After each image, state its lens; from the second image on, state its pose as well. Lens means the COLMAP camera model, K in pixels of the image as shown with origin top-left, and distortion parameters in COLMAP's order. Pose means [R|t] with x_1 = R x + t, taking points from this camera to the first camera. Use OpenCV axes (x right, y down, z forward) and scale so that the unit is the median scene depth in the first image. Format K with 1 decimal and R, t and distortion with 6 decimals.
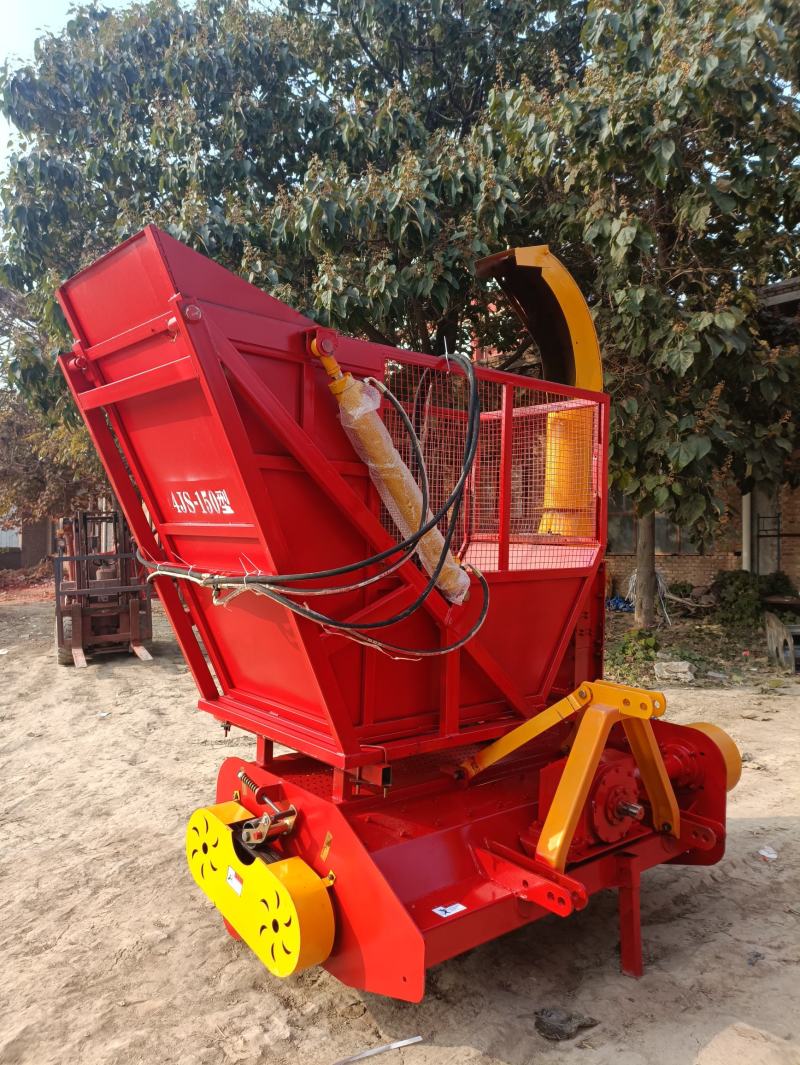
lens RADIAL K [[785.8, 0, 402.1], [0, 785.8, 528.7], [0, 0, 1]] dist [0.052318, -0.039835]
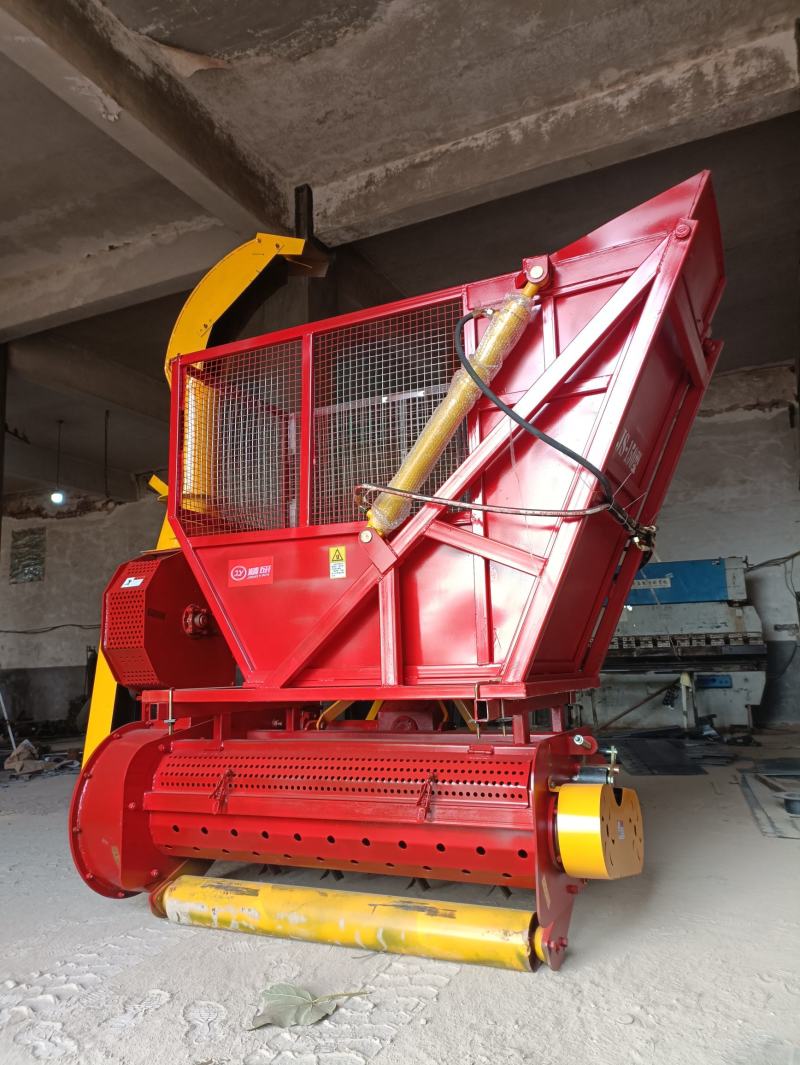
lens RADIAL K [[785.8, 0, 402.1], [0, 785.8, 528.7], [0, 0, 1]] dist [0.052318, -0.039835]
pose [[-0.416530, 0.149905, 0.896678, -1.071342], [0.015612, 0.987346, -0.157810, 0.232142], [-0.908988, -0.051734, -0.413599, 1.732383]]
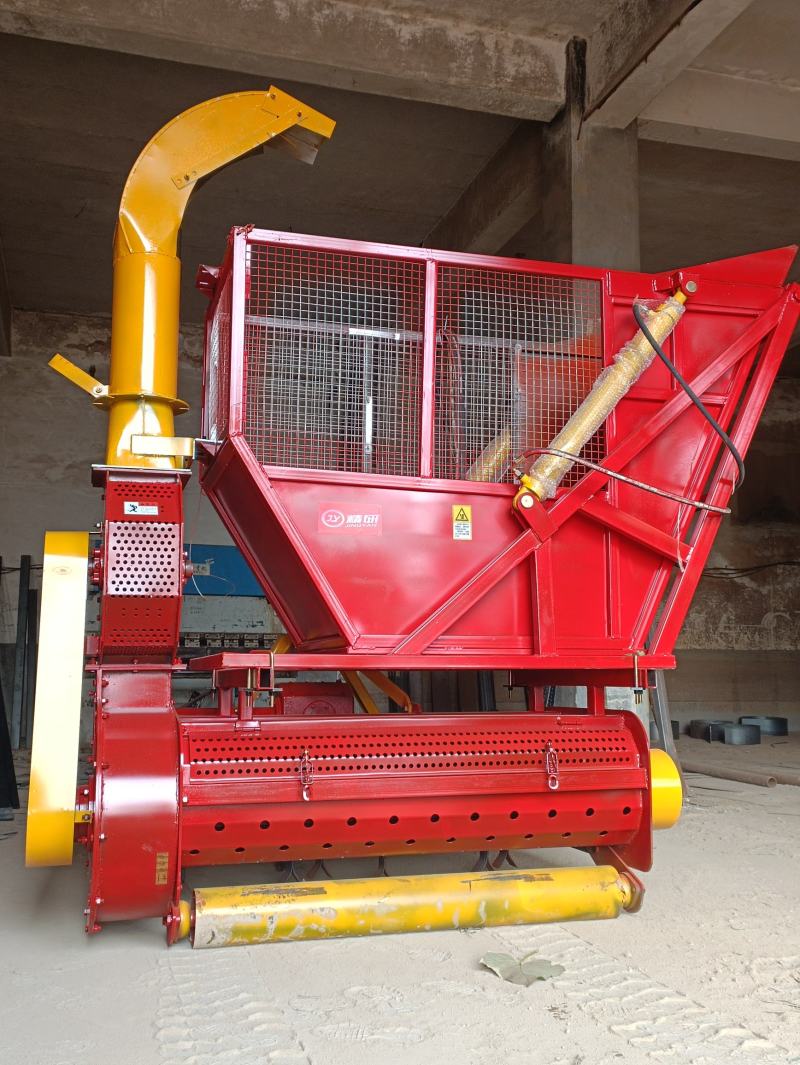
lens RADIAL K [[1073.0, 0, 406.3], [0, 1073.0, 529.8], [0, 0, 1]] dist [0.073152, -0.091965]
pose [[-0.918828, 0.032272, 0.393337, -0.542895], [-0.020955, 0.991256, -0.130279, 0.292609], [-0.394102, -0.127946, -0.910117, 2.609202]]
